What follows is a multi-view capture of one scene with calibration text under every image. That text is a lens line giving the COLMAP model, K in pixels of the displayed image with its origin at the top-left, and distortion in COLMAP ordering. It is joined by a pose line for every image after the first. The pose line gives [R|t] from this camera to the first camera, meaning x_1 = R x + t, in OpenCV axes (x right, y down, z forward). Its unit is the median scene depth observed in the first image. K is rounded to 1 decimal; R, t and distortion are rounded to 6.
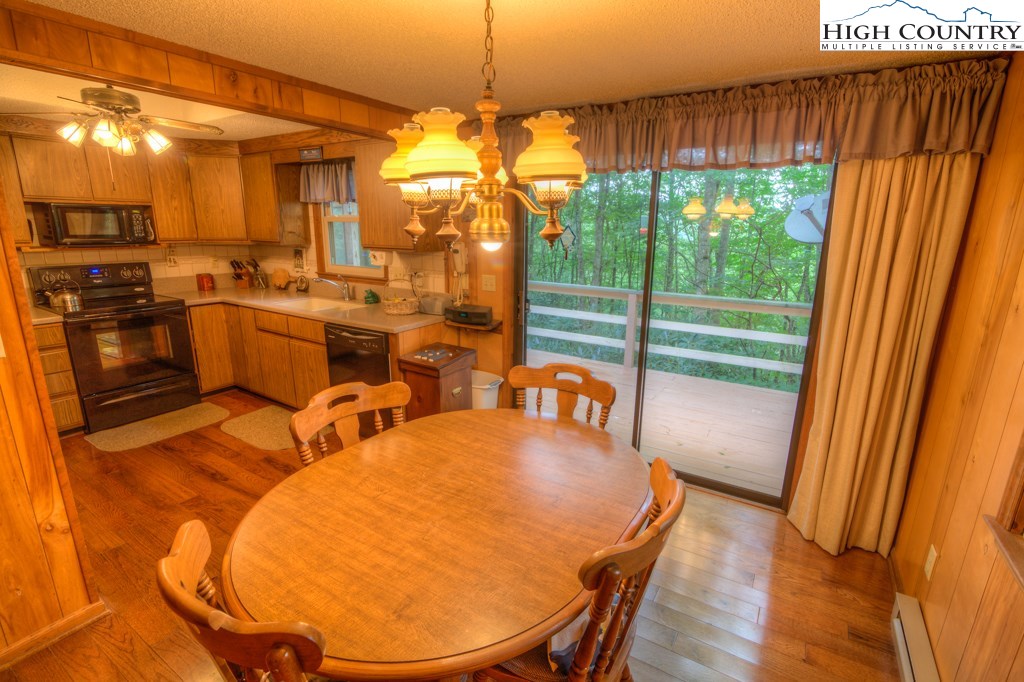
lens RADIAL K [[469.6, 0, 526.4], [0, 469.6, 341.5], [0, 0, 1]] dist [-0.016804, 0.001400]
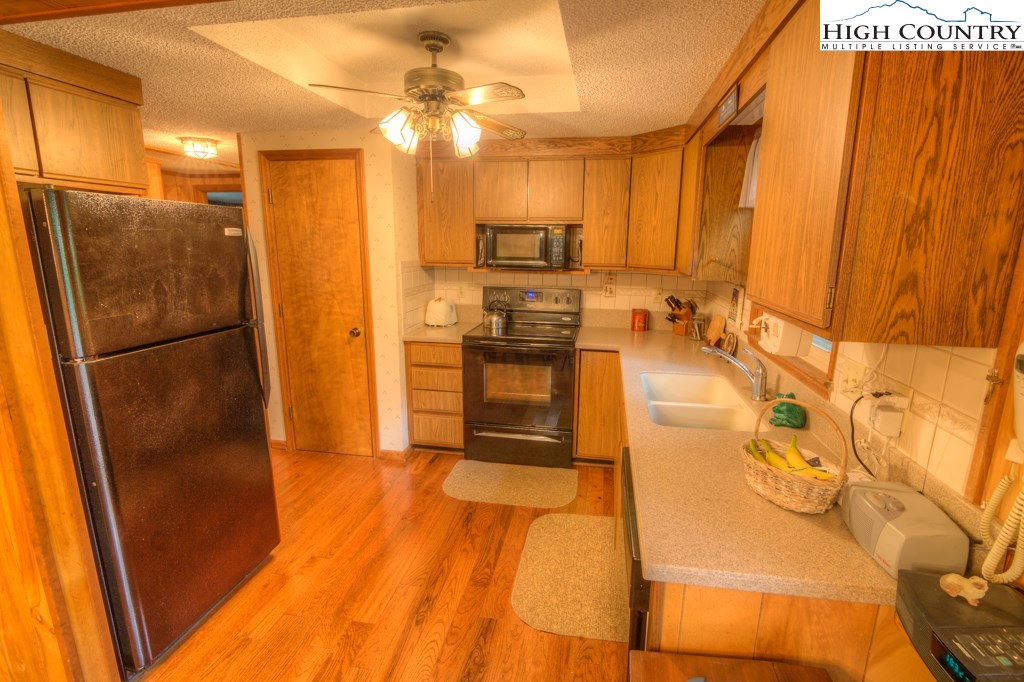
lens RADIAL K [[469.6, 0, 526.4], [0, 469.6, 341.5], [0, 0, 1]] dist [-0.016804, 0.001400]
pose [[0.373680, 0.180091, -0.909907, -0.038214], [-0.230074, 0.968310, 0.097164, -0.144627], [0.898571, 0.173038, 0.403273, 0.595062]]
